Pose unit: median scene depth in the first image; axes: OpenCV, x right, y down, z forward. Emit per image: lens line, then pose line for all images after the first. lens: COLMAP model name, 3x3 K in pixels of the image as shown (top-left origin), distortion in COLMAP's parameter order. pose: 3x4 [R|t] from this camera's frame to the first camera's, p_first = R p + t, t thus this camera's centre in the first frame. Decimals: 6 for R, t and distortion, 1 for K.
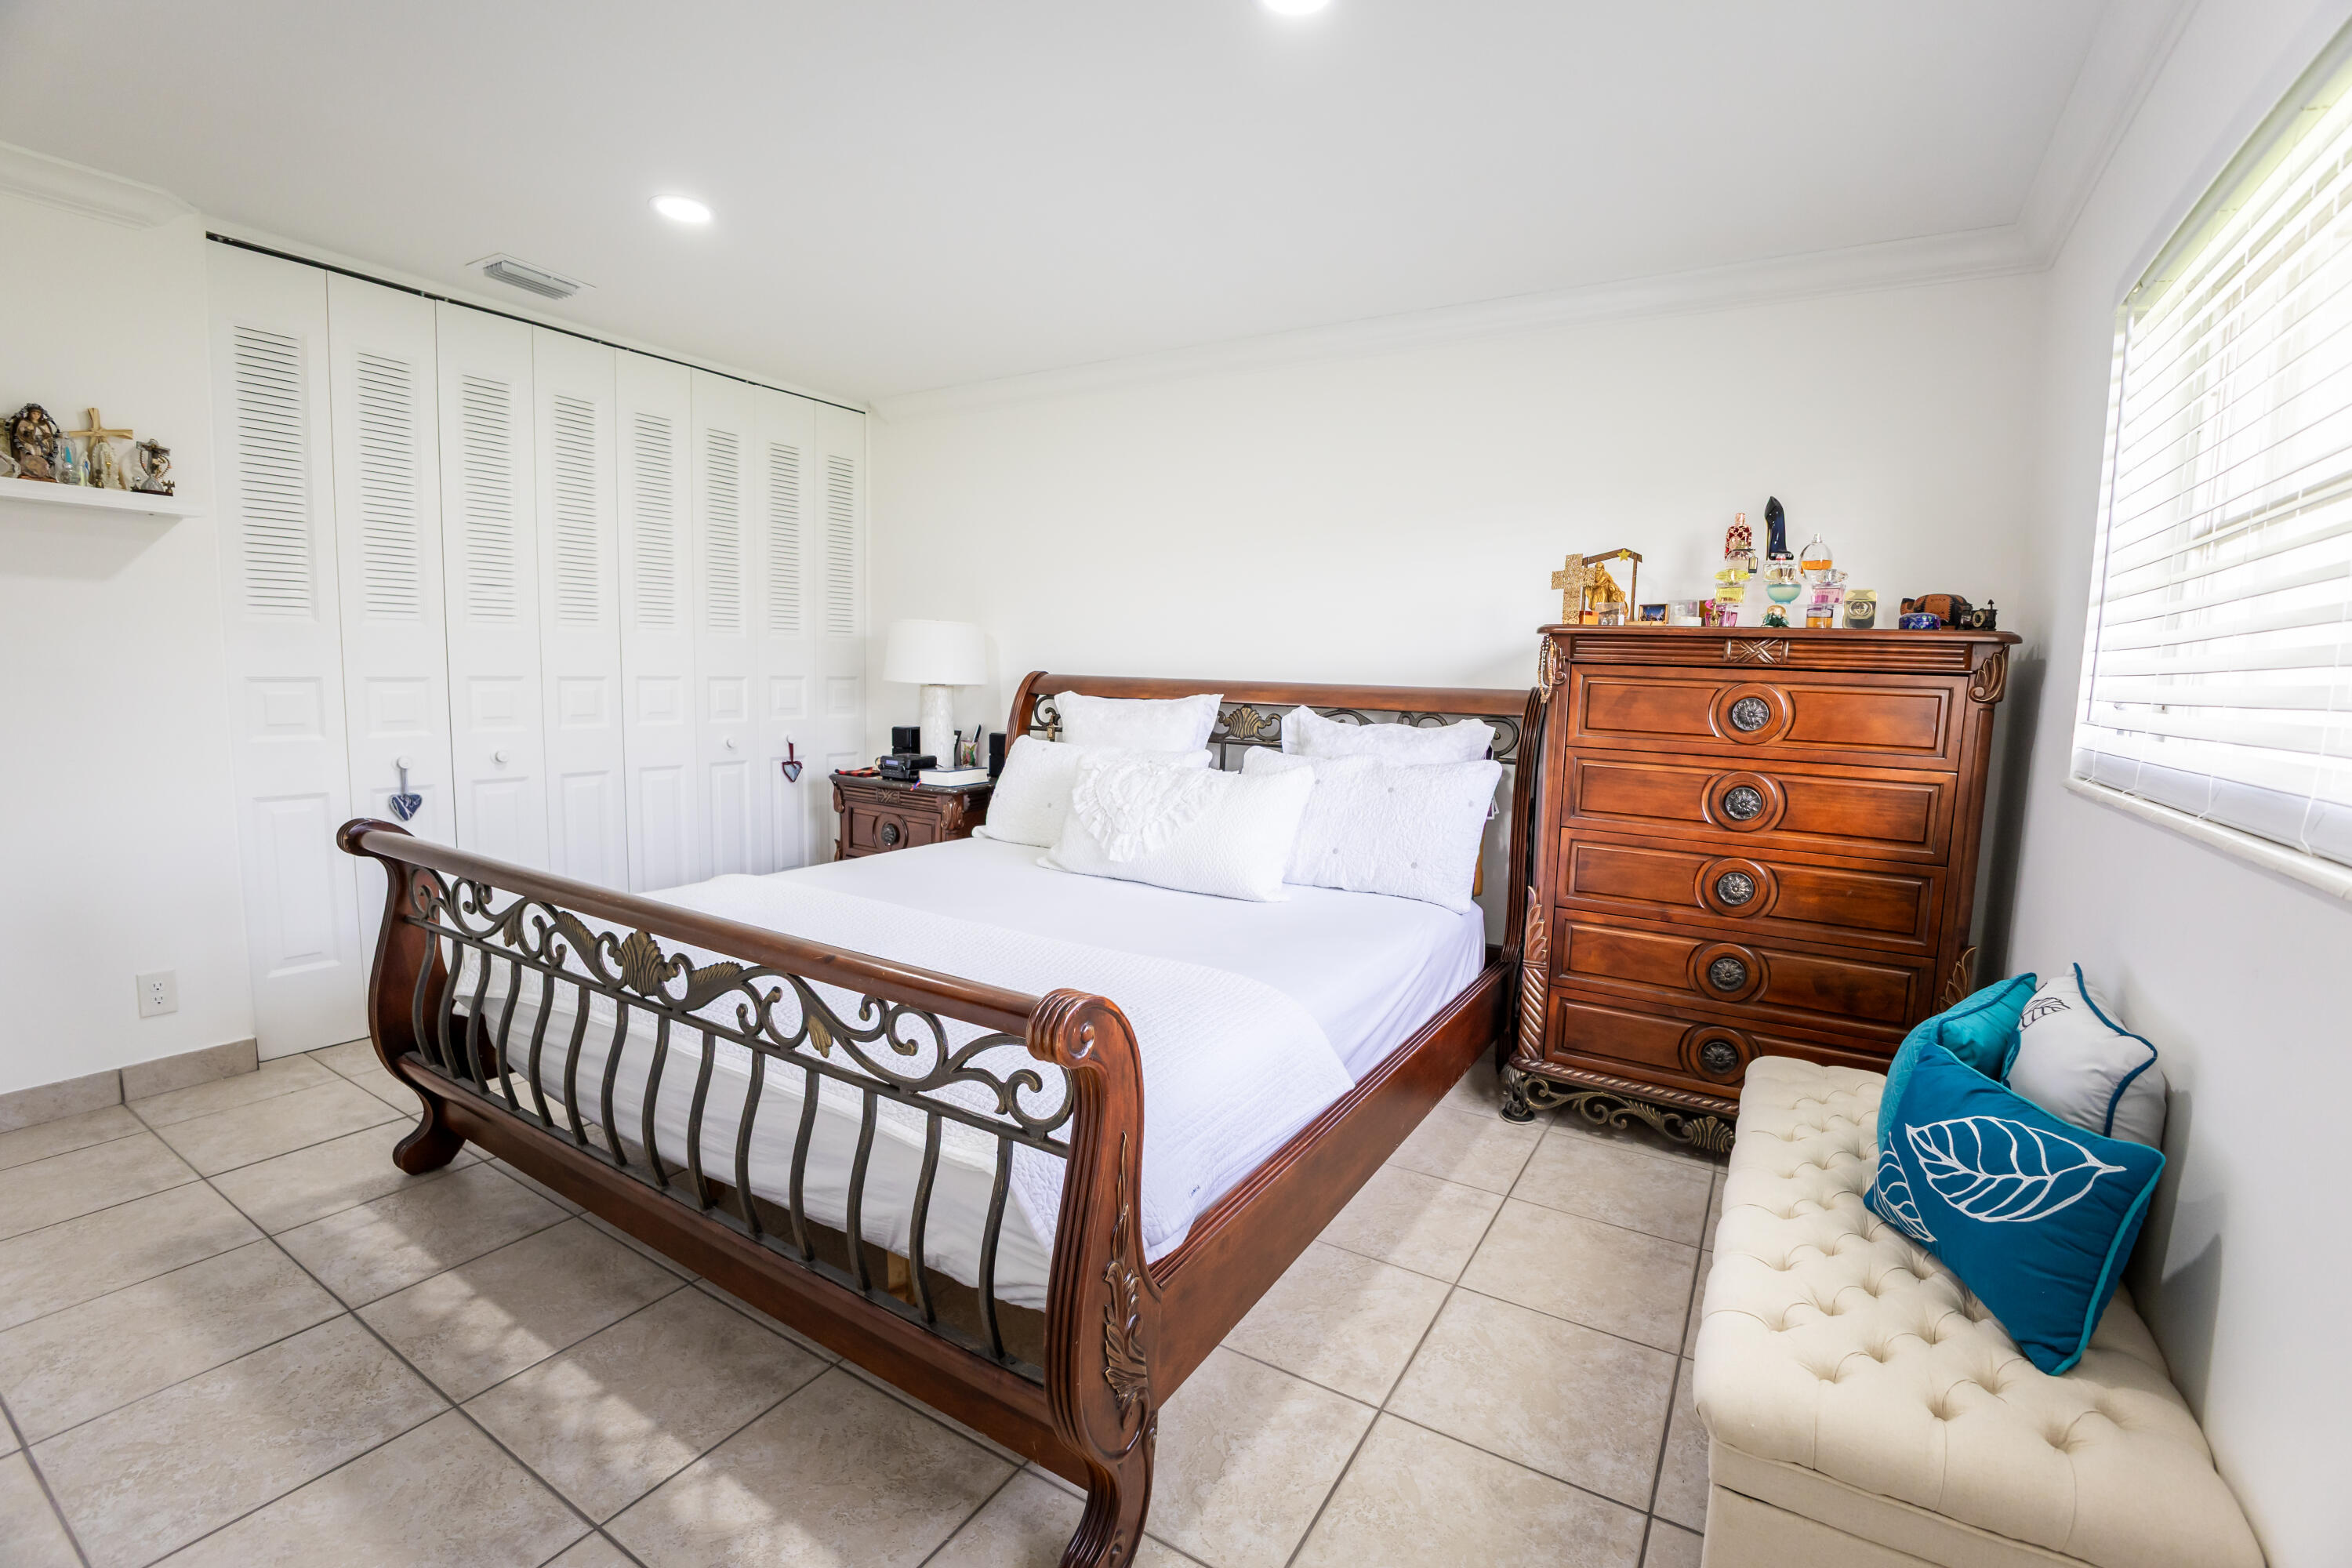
lens RADIAL K [[1001.5, 0, 1178.0], [0, 1001.5, 779.4], [0, 0, 1]] dist [-0.039918, 0.006834]
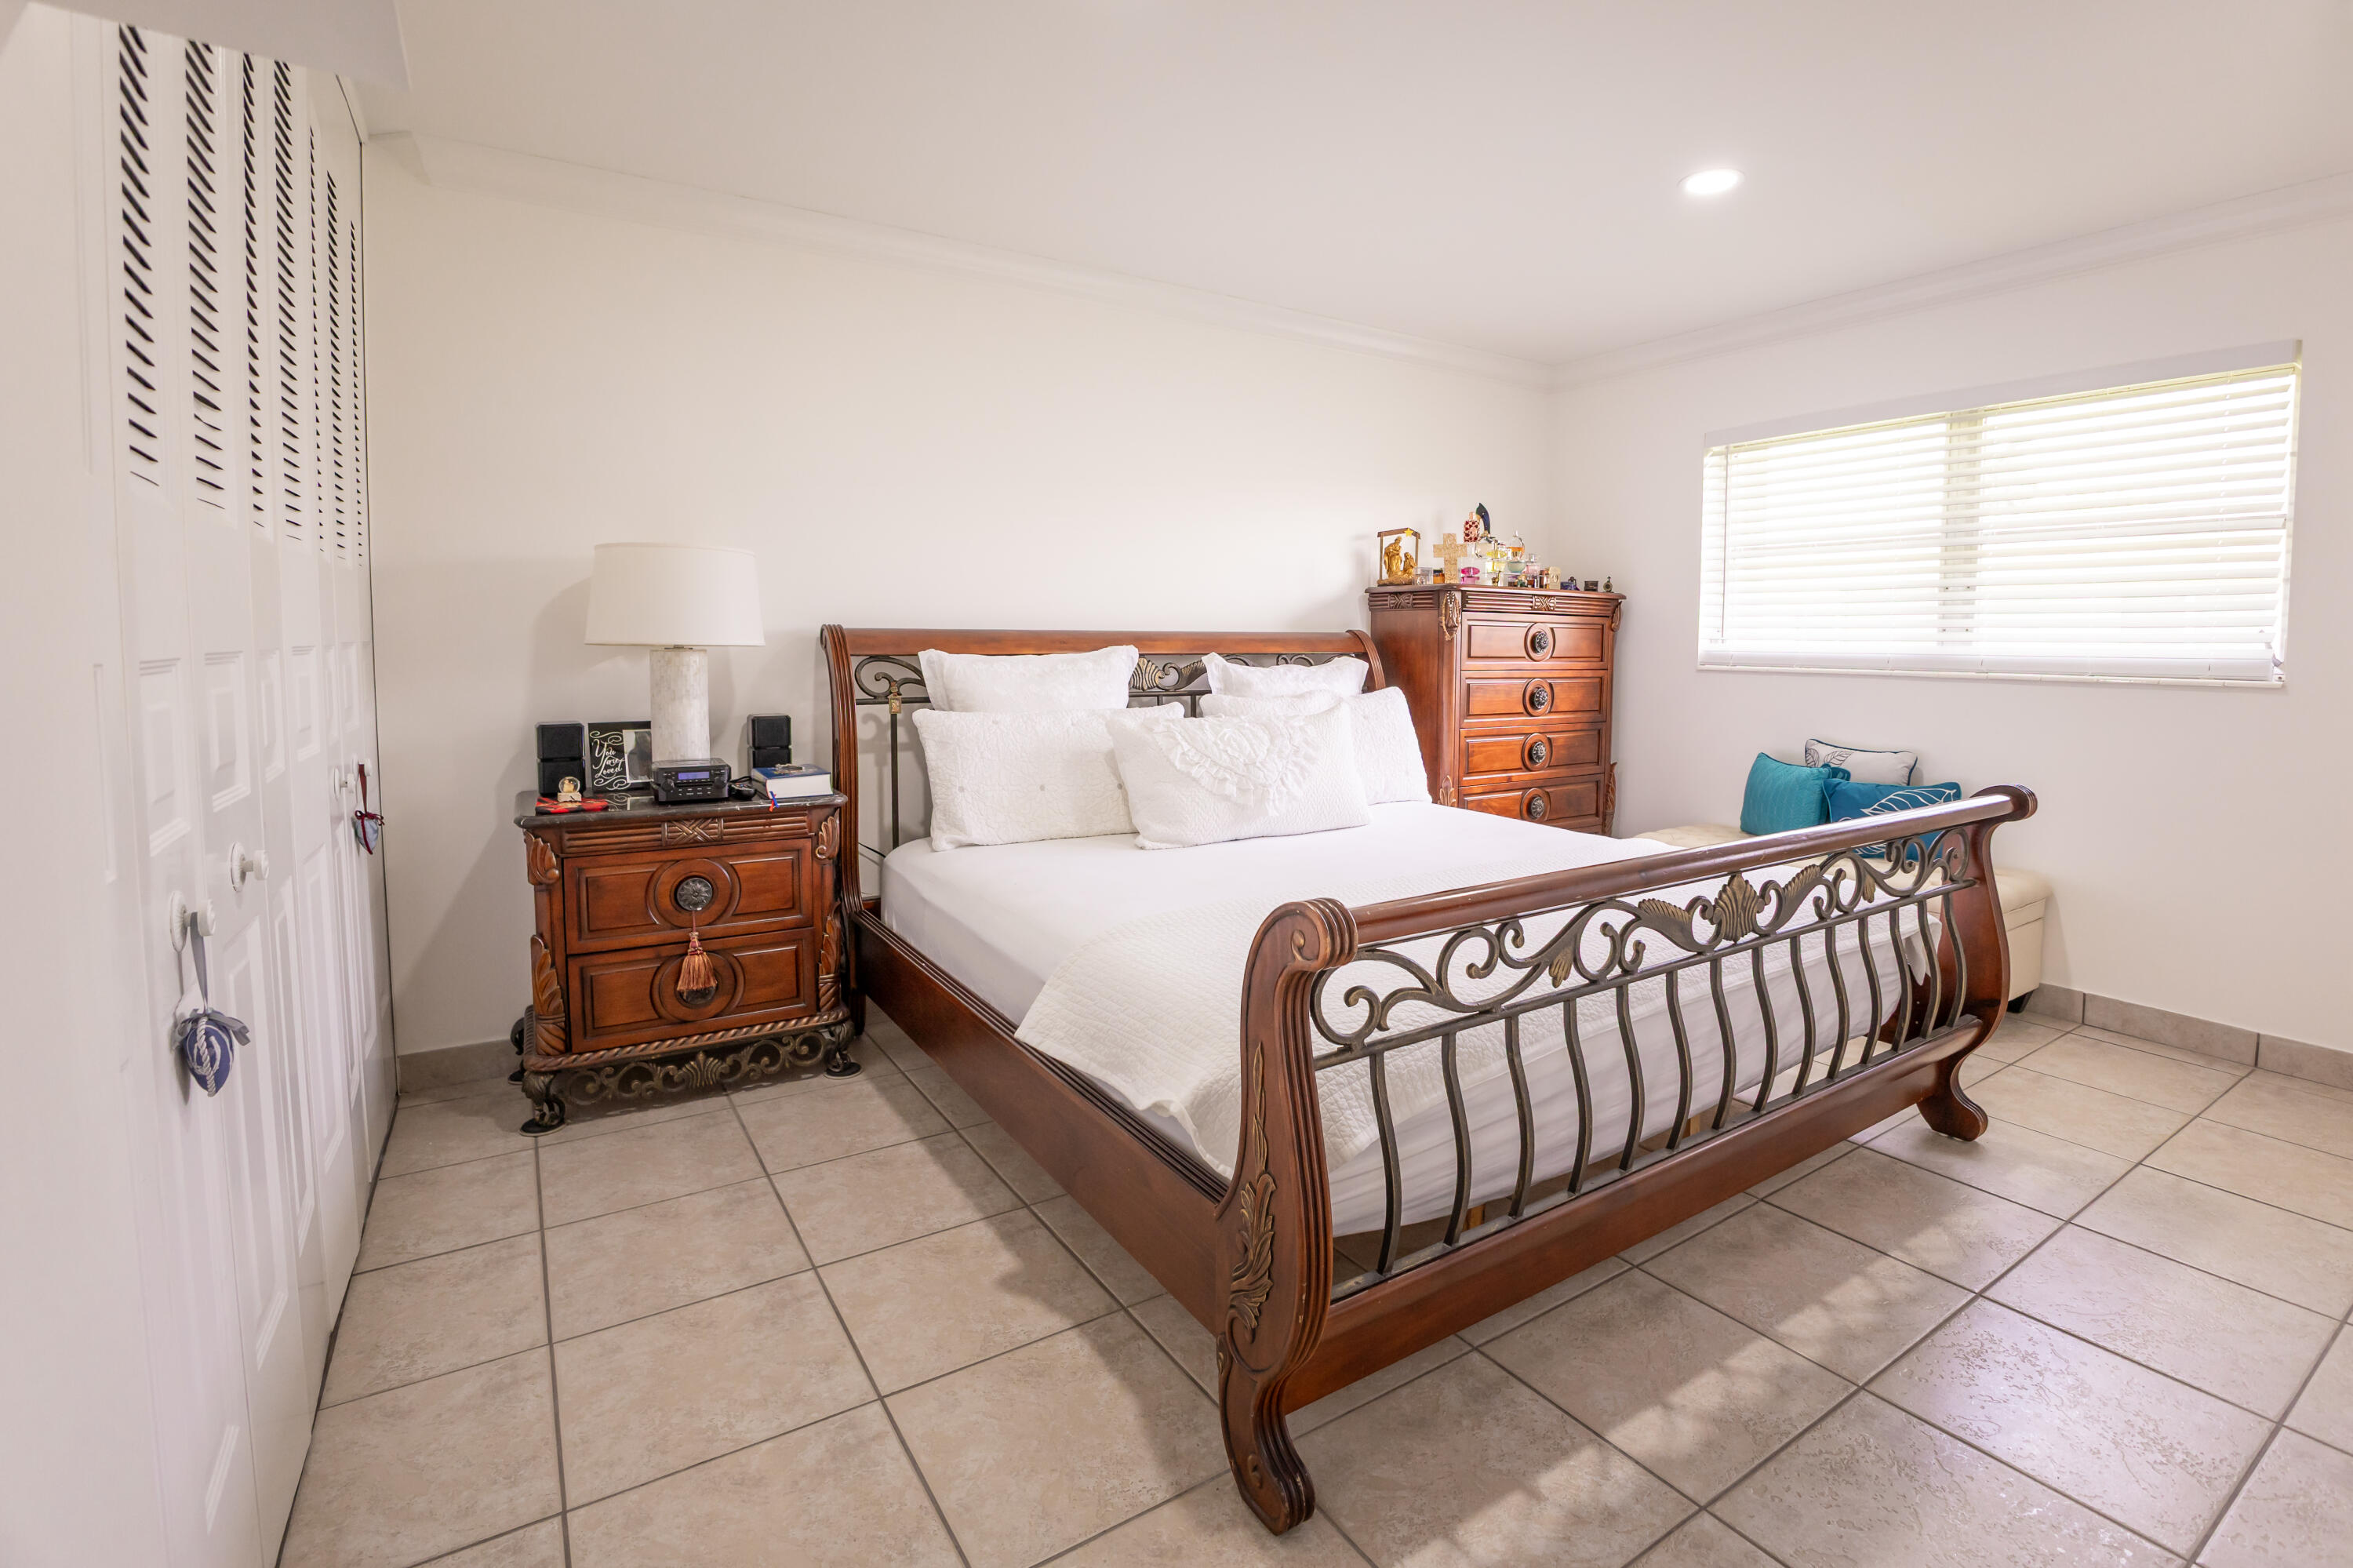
lens RADIAL K [[1001.9, 0, 1178.5], [0, 1001.9, 779.4], [0, 0, 1]] dist [-0.039918, 0.006834]
pose [[0.484787, -0.147602, 0.862088, -1.795018], [0.117352, 0.987722, 0.103120, -0.116665], [-0.866724, 0.051176, 0.496156, 1.082352]]
